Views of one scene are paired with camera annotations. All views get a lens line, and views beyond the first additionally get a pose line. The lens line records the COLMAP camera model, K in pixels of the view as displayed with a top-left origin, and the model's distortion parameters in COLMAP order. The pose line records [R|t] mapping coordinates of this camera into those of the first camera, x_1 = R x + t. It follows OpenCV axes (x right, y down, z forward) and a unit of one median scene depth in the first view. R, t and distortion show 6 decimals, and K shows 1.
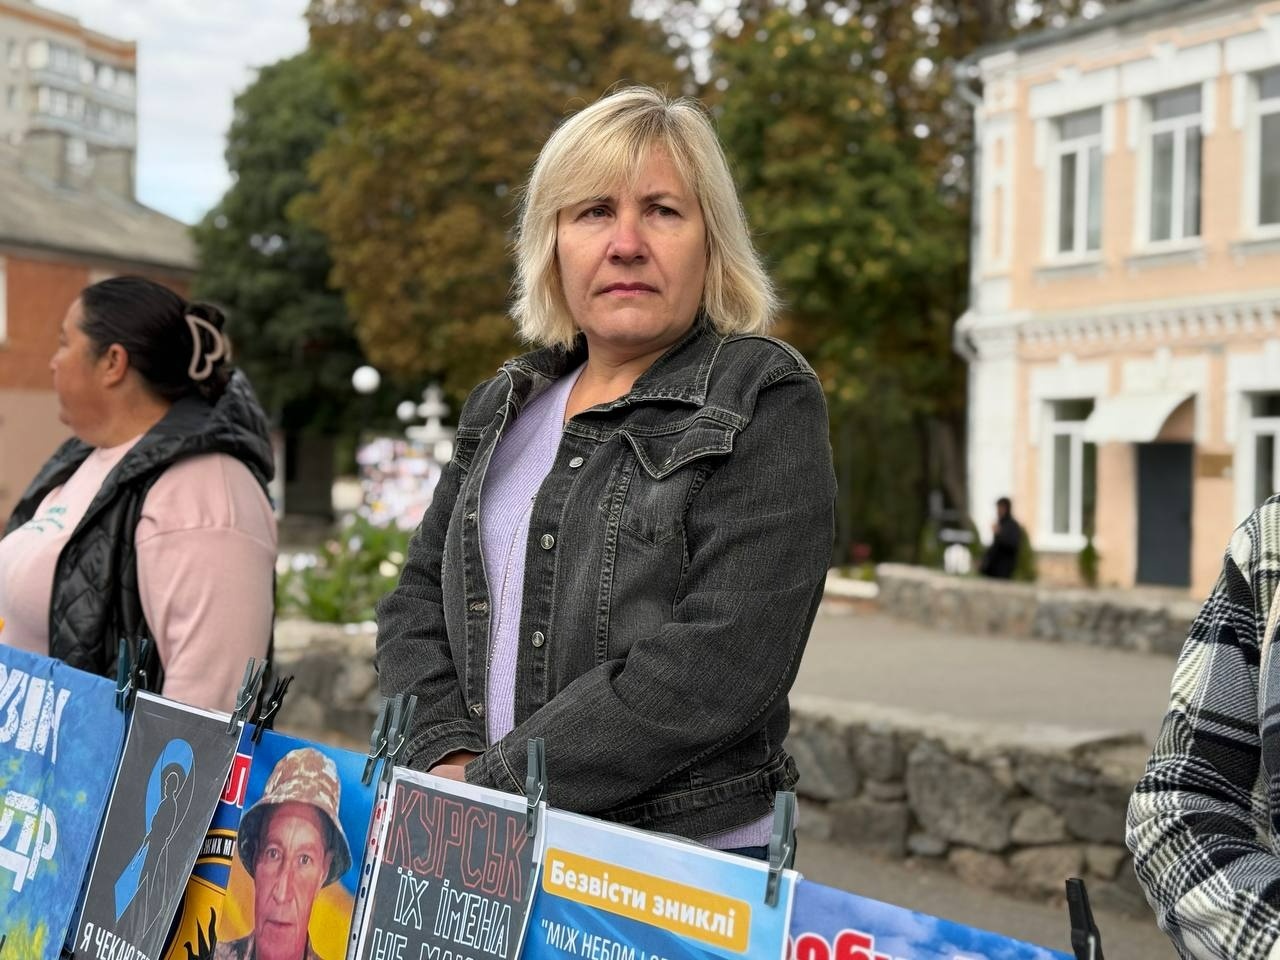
lens RADIAL K [[1828.3, 0, 644.3], [0, 1828.3, 486.3], [0, 0, 1]] dist [0.146367, 0.000000]
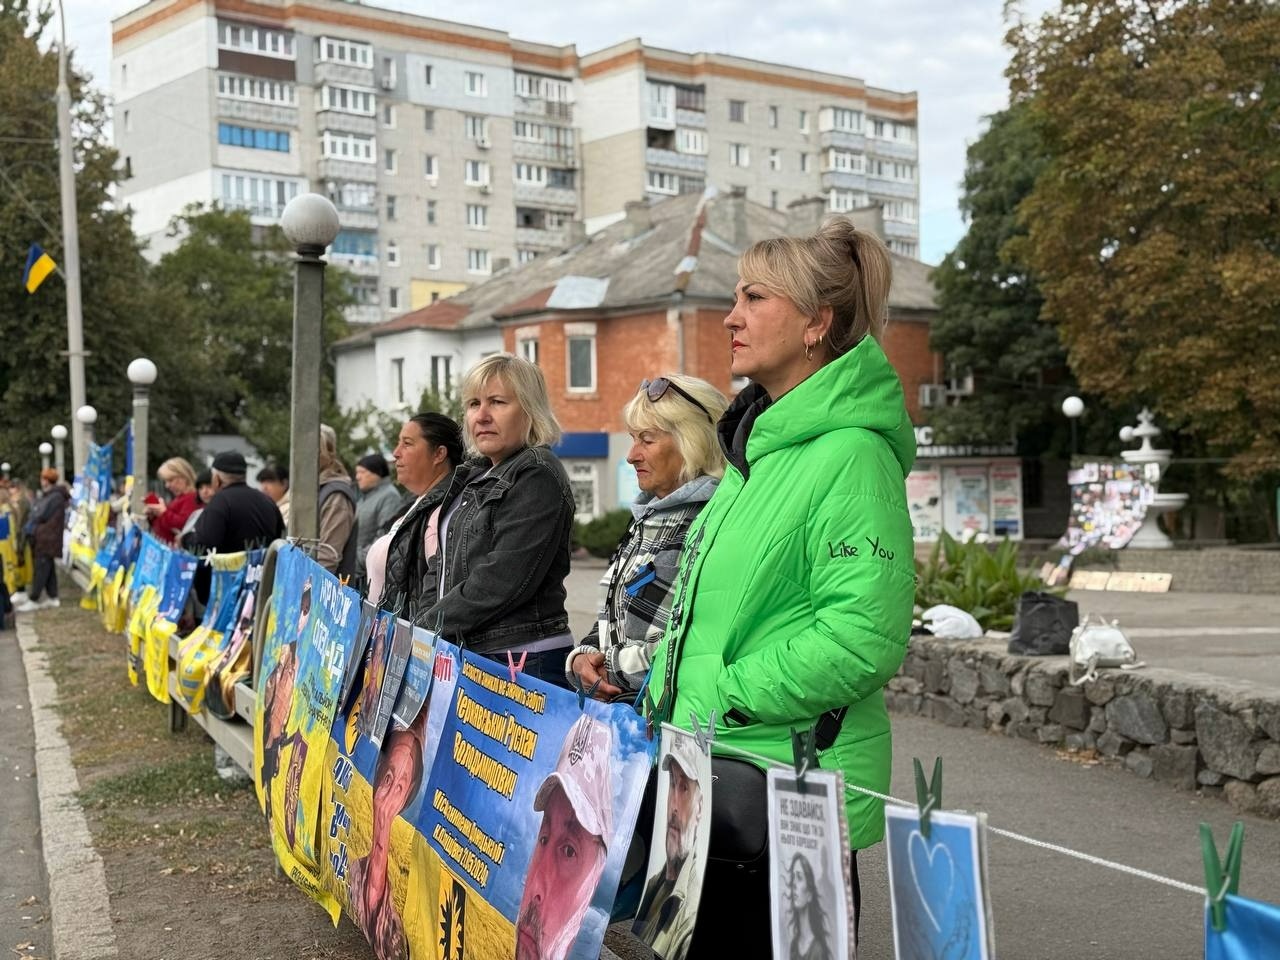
lens RADIAL K [[1828.3, 0, 647.1], [0, 1828.3, 488.3], [0, 0, 1]] dist [0.146367, 0.000000]
pose [[0.908756, -0.035636, -0.415803, 0.064501], [0.030621, 0.999356, -0.018725, 0.001160], [0.416202, 0.004284, 0.909262, -0.062777]]
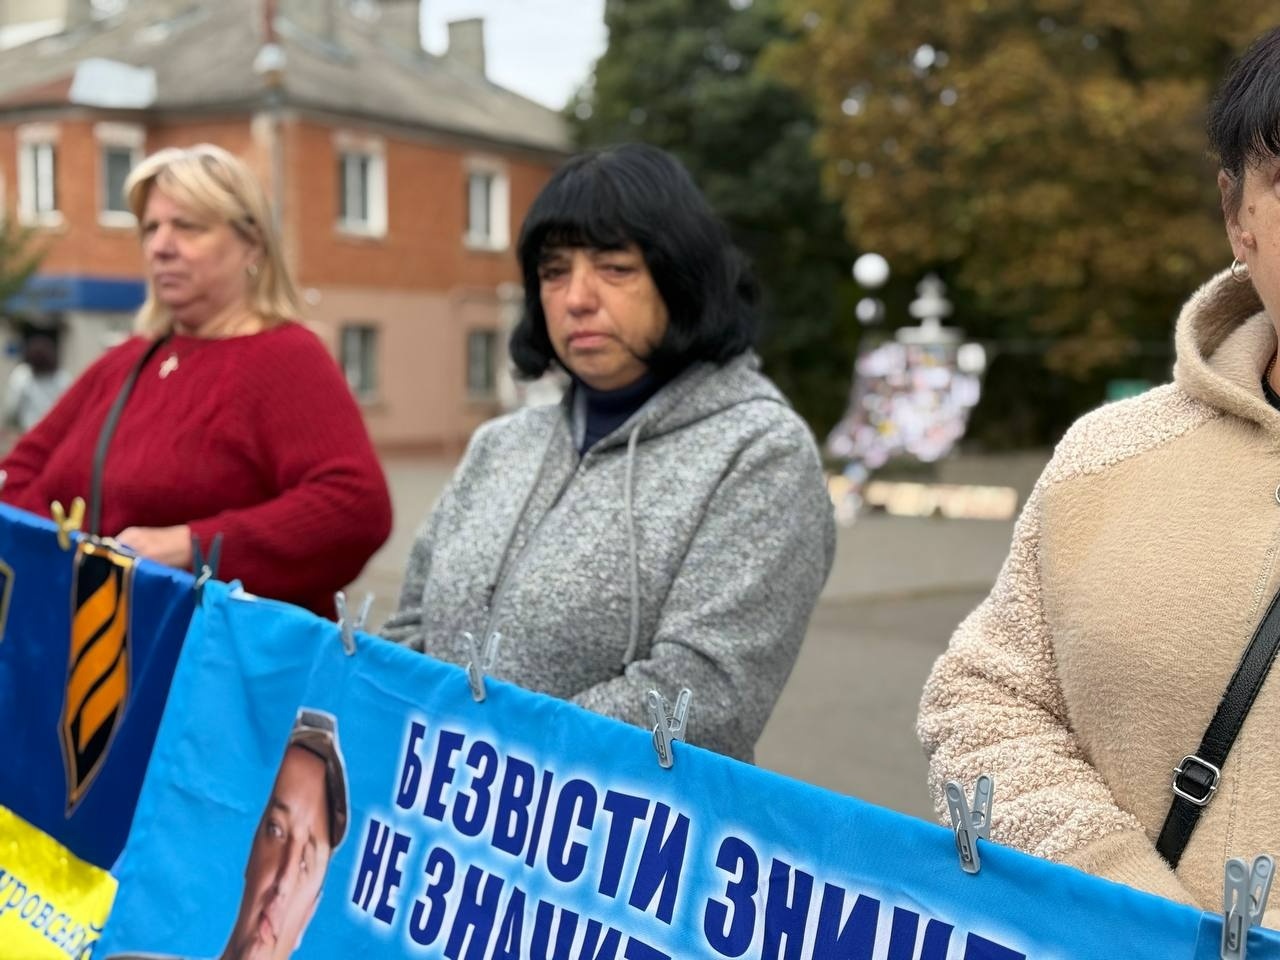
lens RADIAL K [[1828.3, 0, 672.7], [0, 1828.3, 475.5], [0, 0, 1]] dist [0.146367, 0.000000]
pose [[0.995846, -0.002041, -0.091033, -0.165515], [0.006363, 0.998865, 0.047208, -0.006715], [0.090834, -0.047591, 0.994728, 0.186462]]
